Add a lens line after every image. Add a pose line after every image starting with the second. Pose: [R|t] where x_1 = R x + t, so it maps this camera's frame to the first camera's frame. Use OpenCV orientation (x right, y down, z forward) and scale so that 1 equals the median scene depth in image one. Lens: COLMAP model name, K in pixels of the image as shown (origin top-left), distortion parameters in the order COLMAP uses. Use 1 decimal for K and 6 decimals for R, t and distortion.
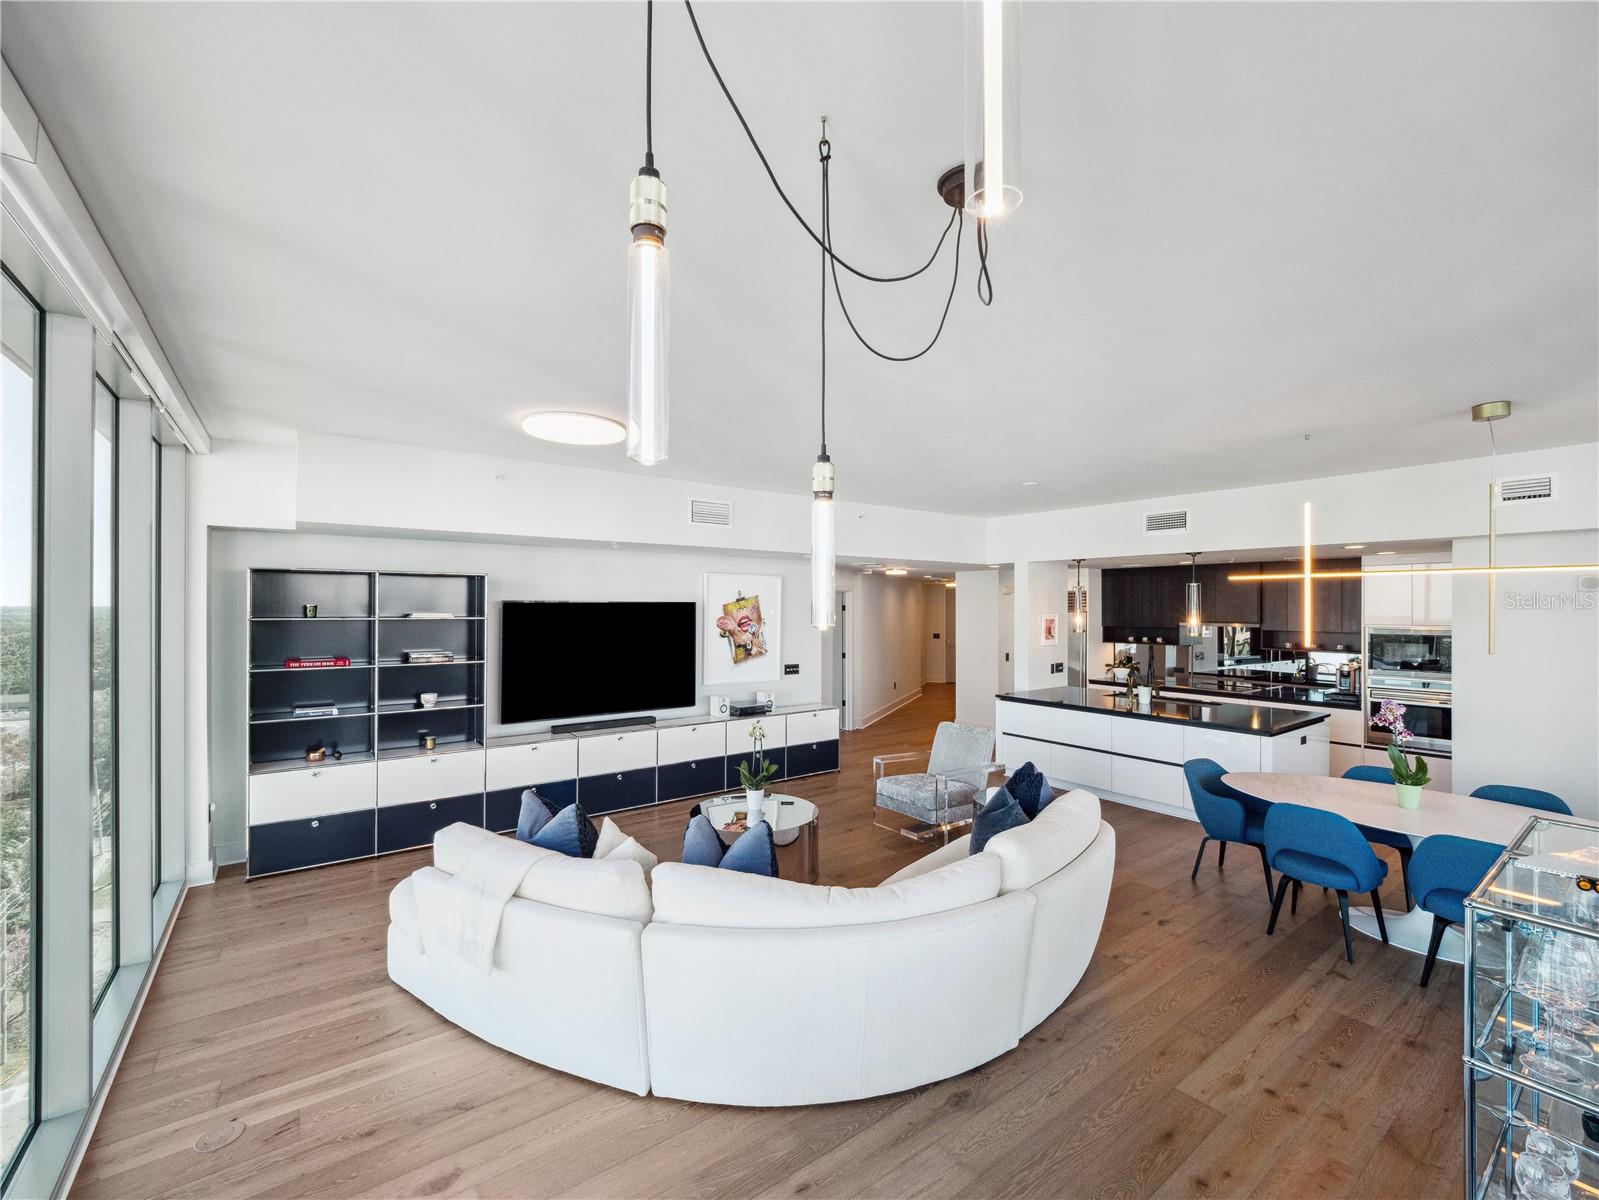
lens RADIAL K [[678.4, 0, 797.9], [0, 678.4, 598.3], [0, 0, 1]] dist [-0.010621, 0.000311]
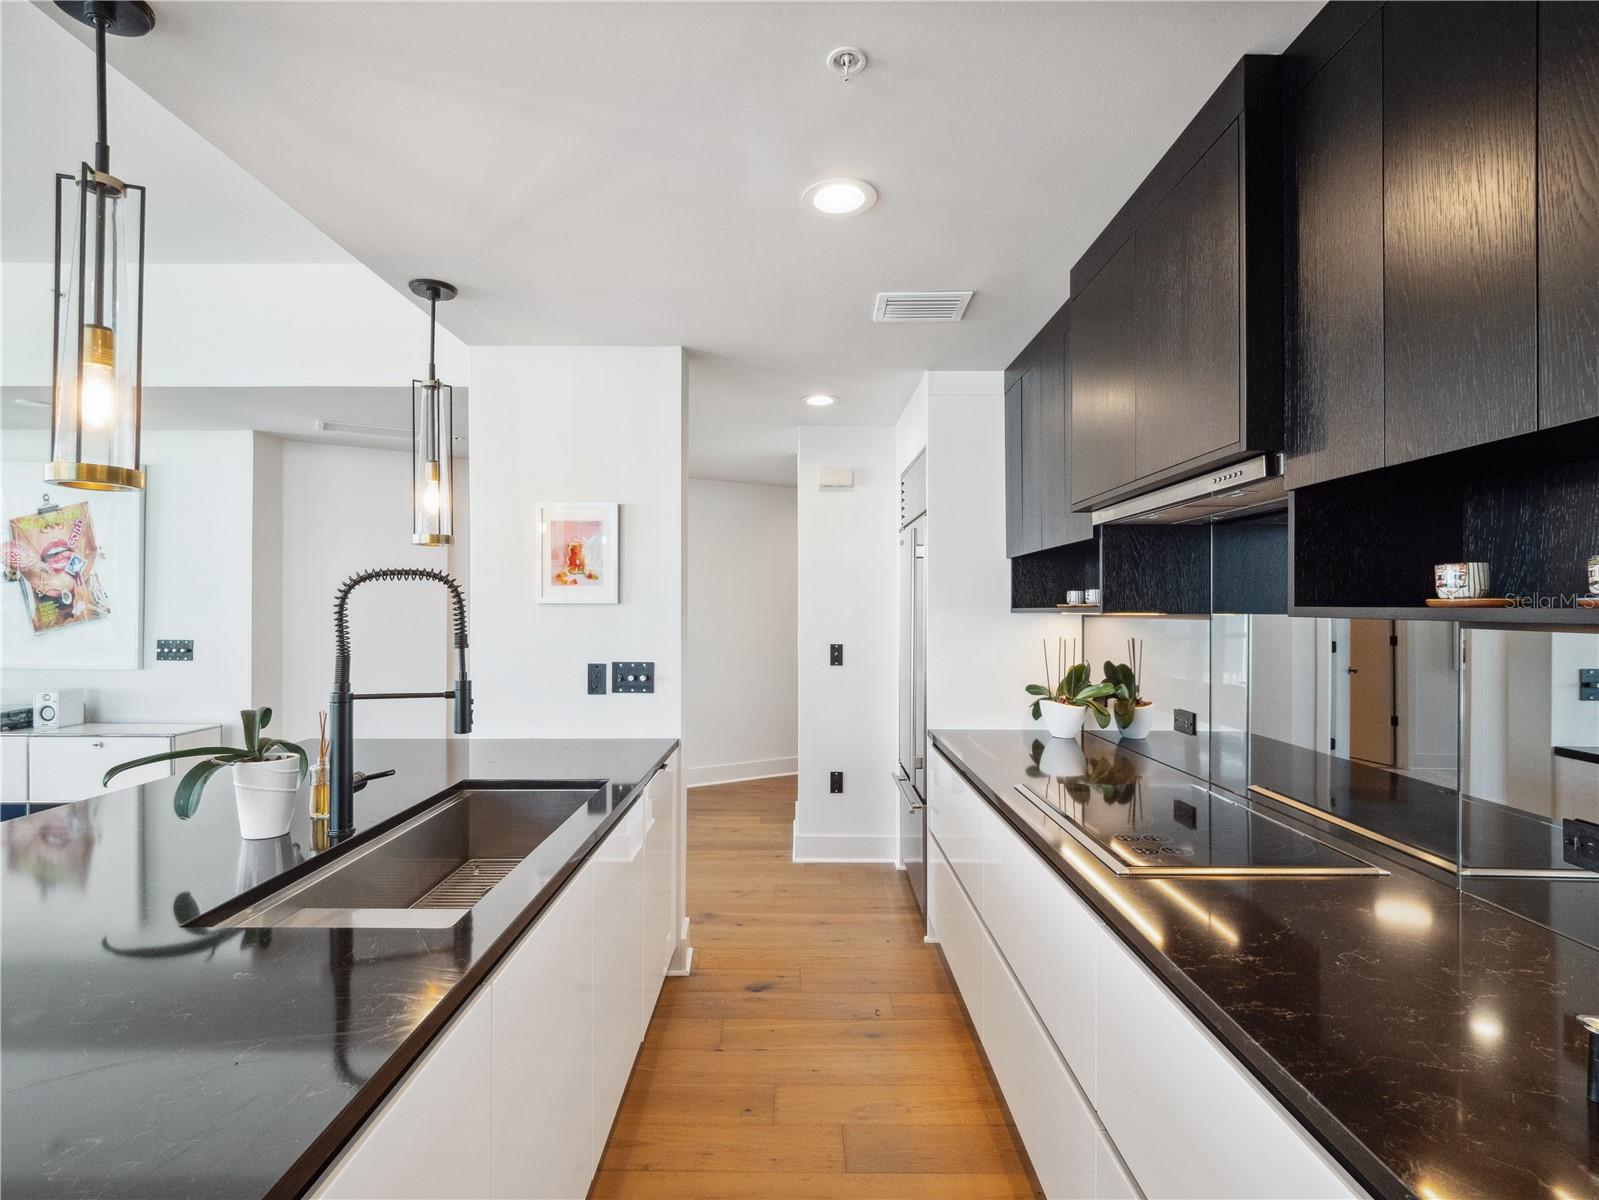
lens RADIAL K [[831.5, 0, 799.8], [0, 831.5, 594.6], [0, 0, 1]] dist [-0.005299, -0.000646]
pose [[0.802231, -0.010155, -0.596928, 0.771373], [0.007539, 0.999948, -0.006880, 0.076928], [0.596967, 0.001019, 0.802265, 0.841377]]
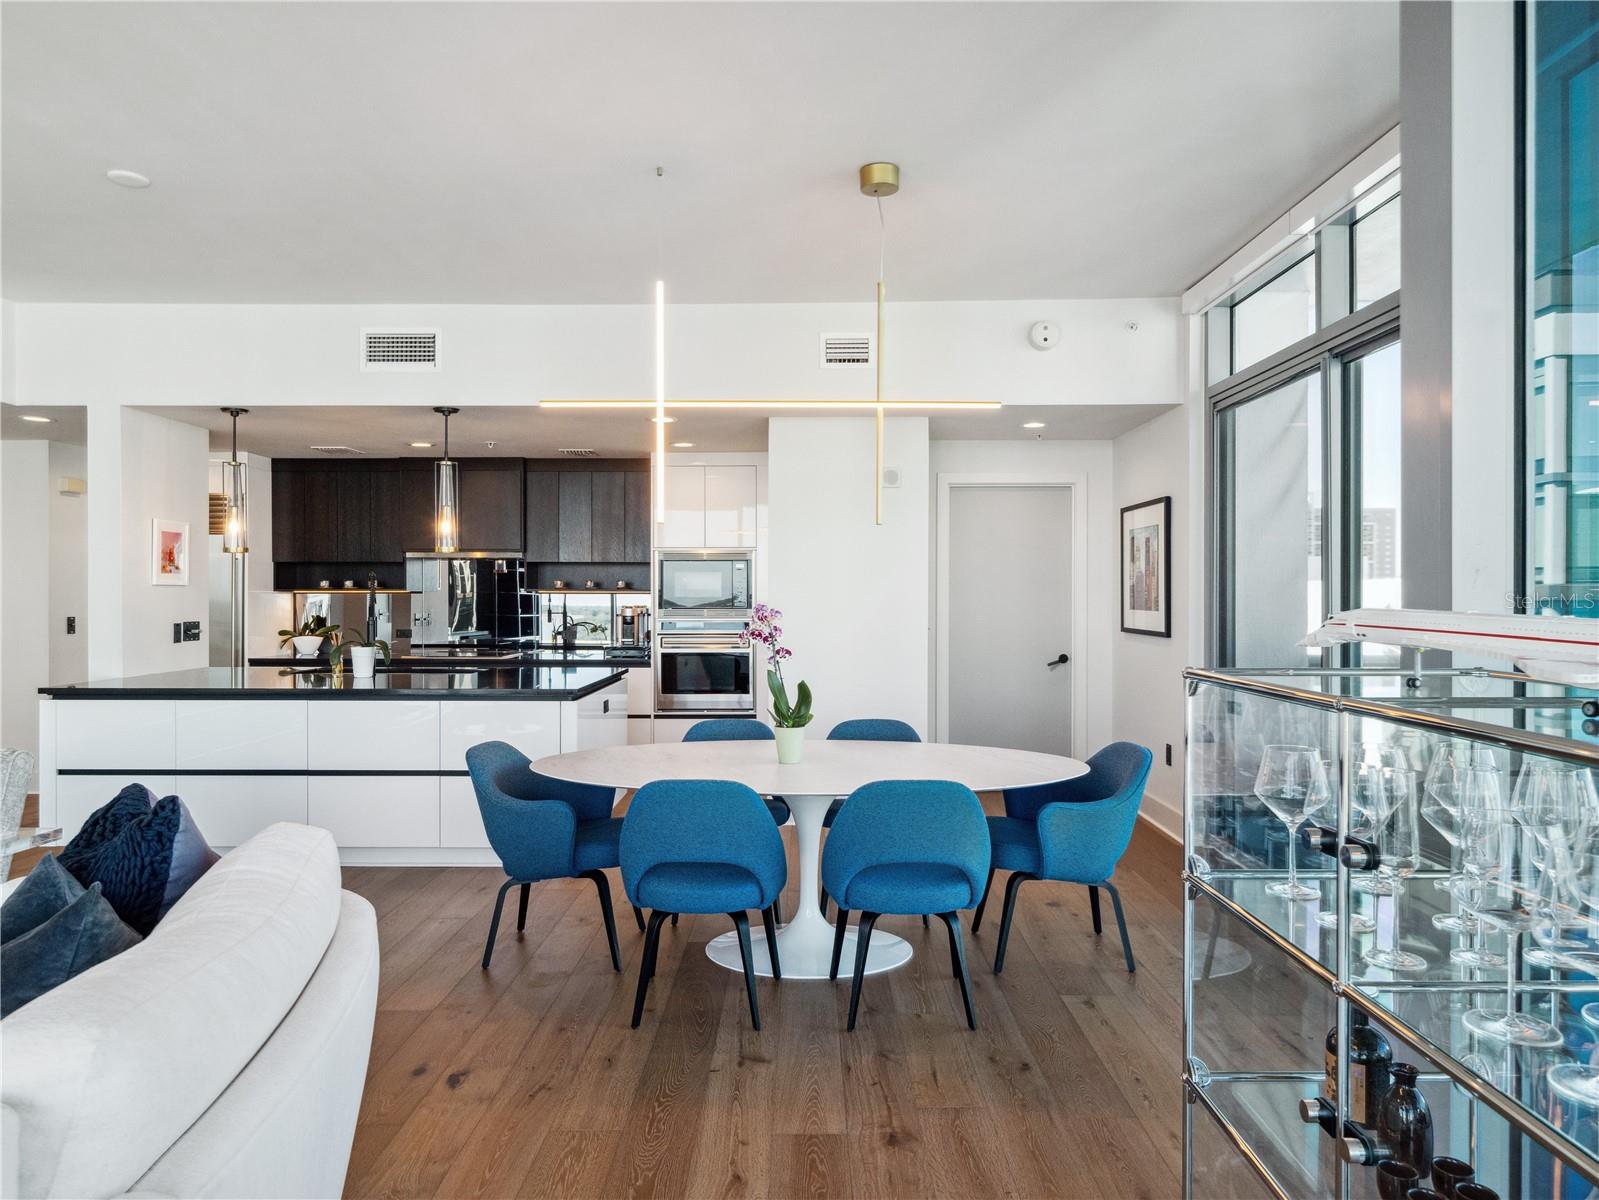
lens RADIAL K [[1006.4, 0, 796.3], [0, 1006.4, 603.7], [0, 0, 1]] dist [-0.008806, -0.004749]
pose [[0.602575, -0.009940, 0.798000, 0.071216], [-0.007114, 0.999816, 0.017826, 0.074807], [-0.798031, -0.016419, 0.602393, 0.218474]]
